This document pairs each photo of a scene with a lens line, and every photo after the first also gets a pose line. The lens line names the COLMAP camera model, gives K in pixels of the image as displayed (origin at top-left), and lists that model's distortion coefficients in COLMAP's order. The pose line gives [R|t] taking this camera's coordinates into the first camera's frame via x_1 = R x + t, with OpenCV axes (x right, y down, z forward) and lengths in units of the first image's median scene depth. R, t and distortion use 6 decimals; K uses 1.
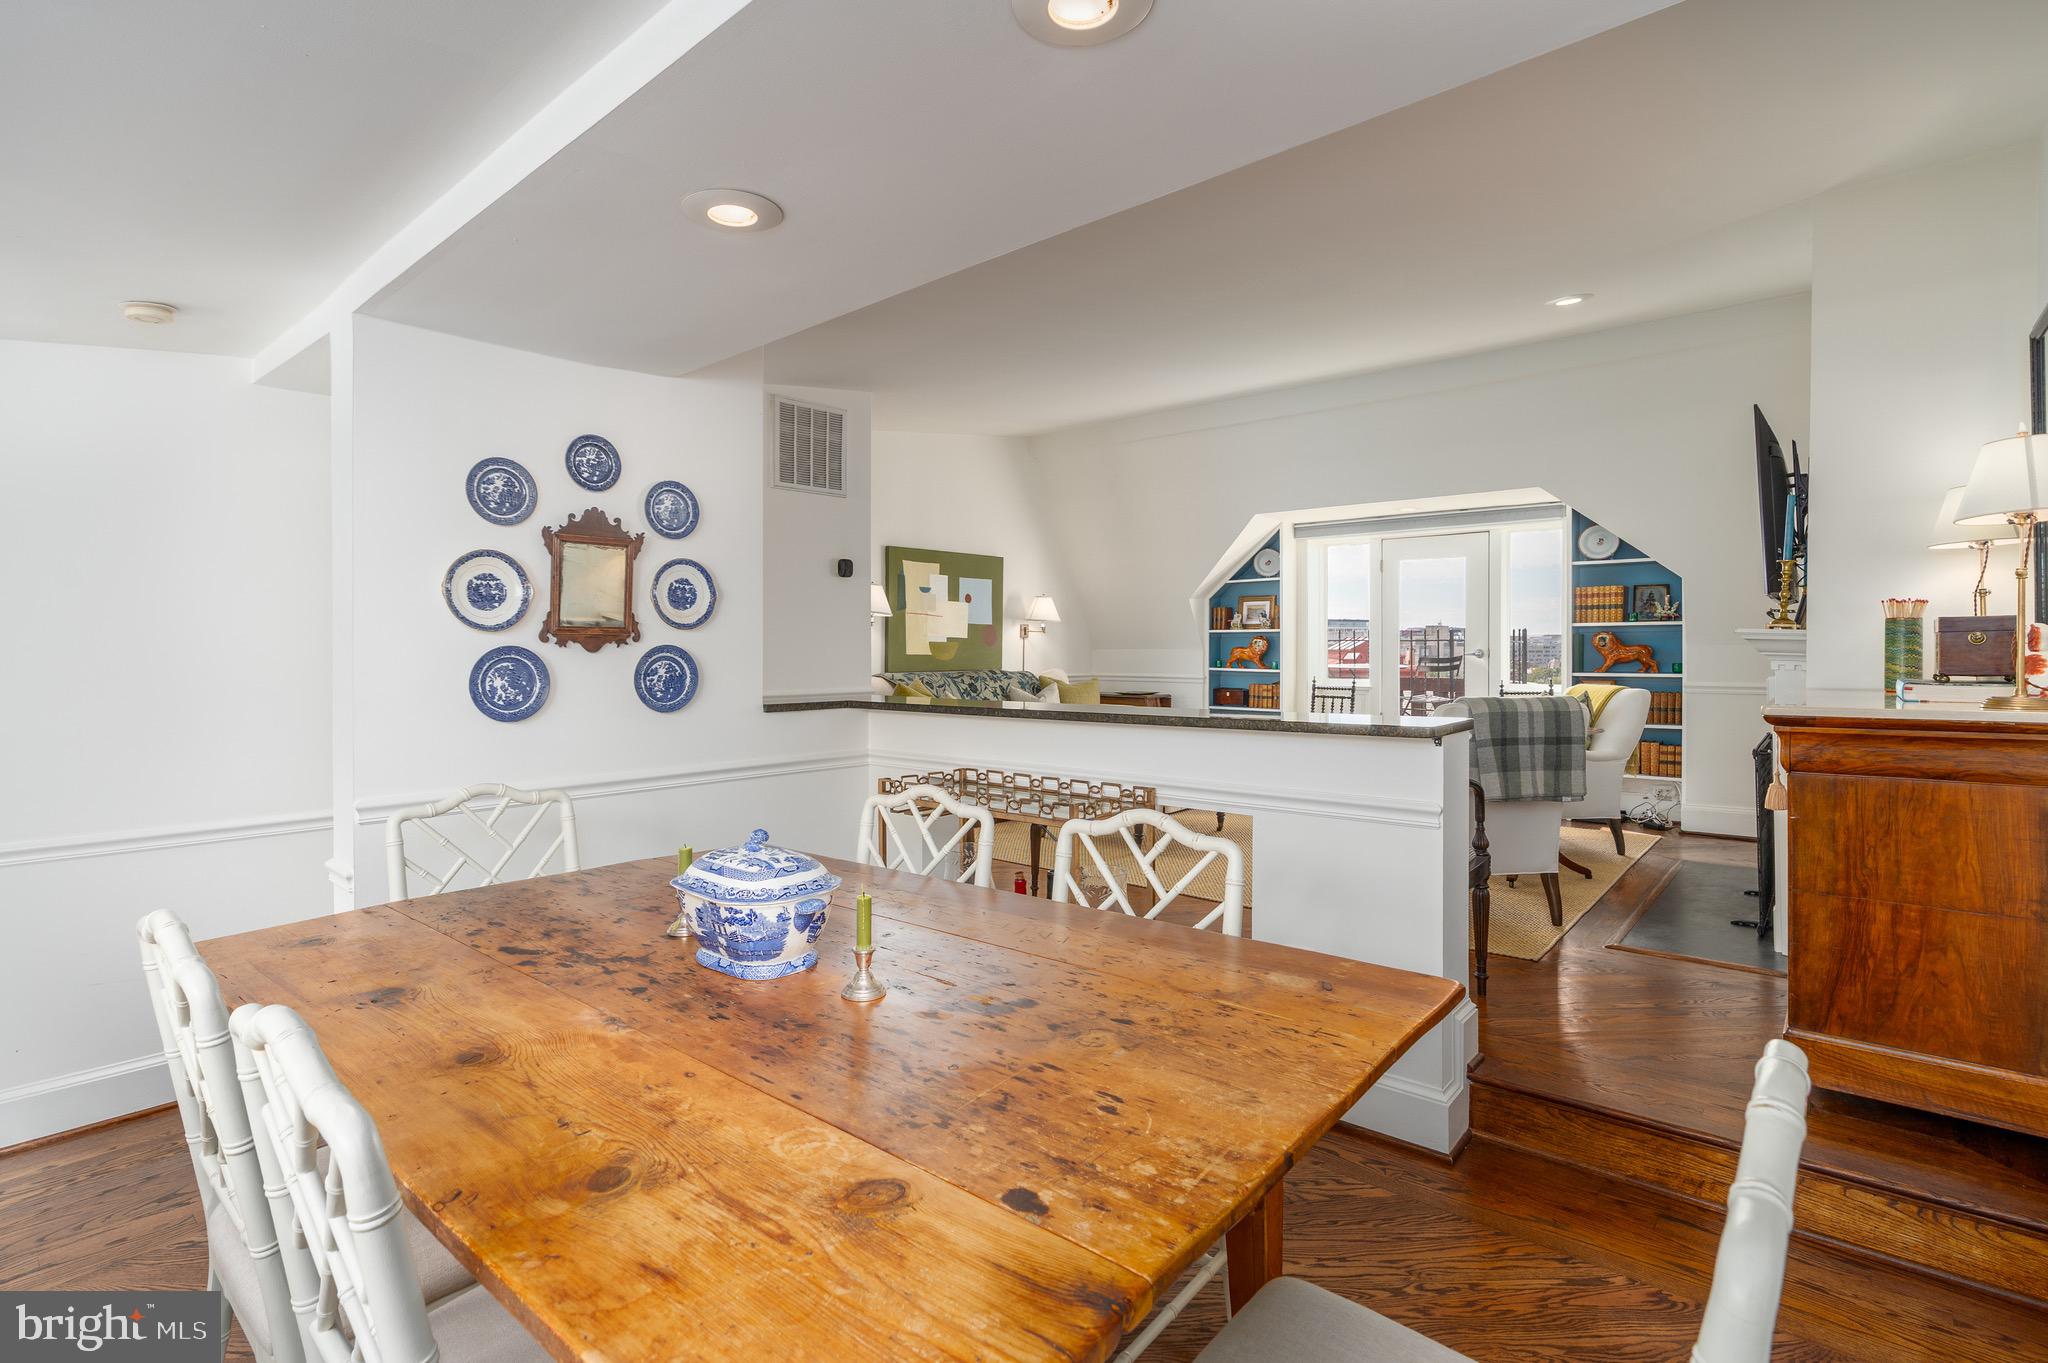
lens RADIAL K [[959.4, 0, 1024.0], [0, 959.4, 681.5], [0, 0, 1]] dist [-0.011117, 0.005934]
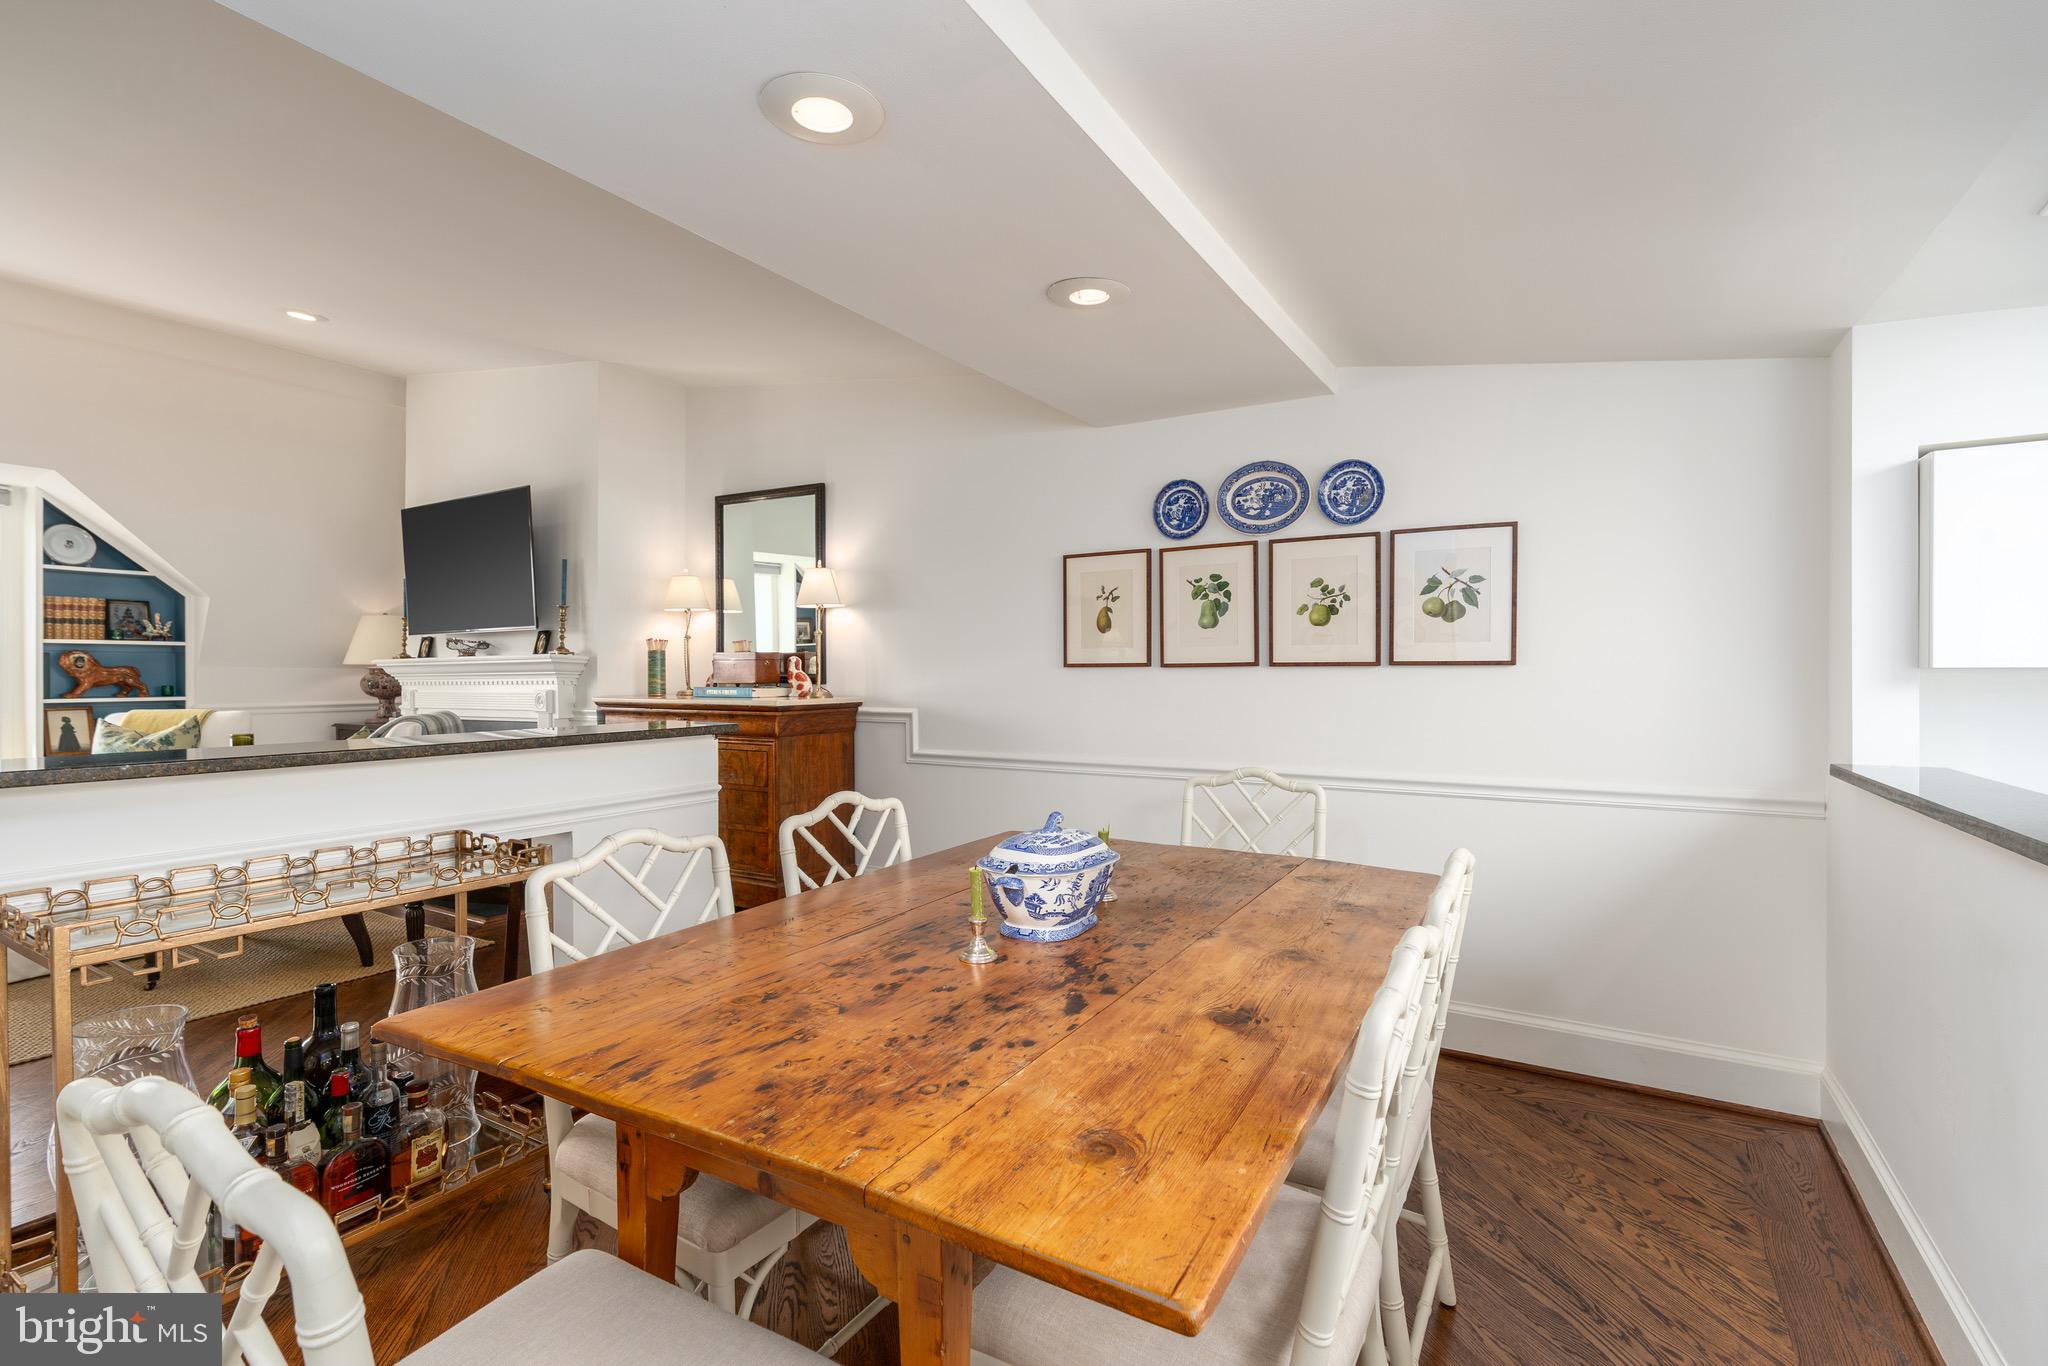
lens RADIAL K [[932.0, 0, 1033.6], [0, 932.0, 660.0], [0, 0, 1]] dist [0.000339, 0.000421]
pose [[-0.175197, 0.017159, 0.984384, -1.054119], [0.034564, 0.999339, -0.011268, -0.014379], [-0.983926, 0.032050, -0.175675, 0.916986]]
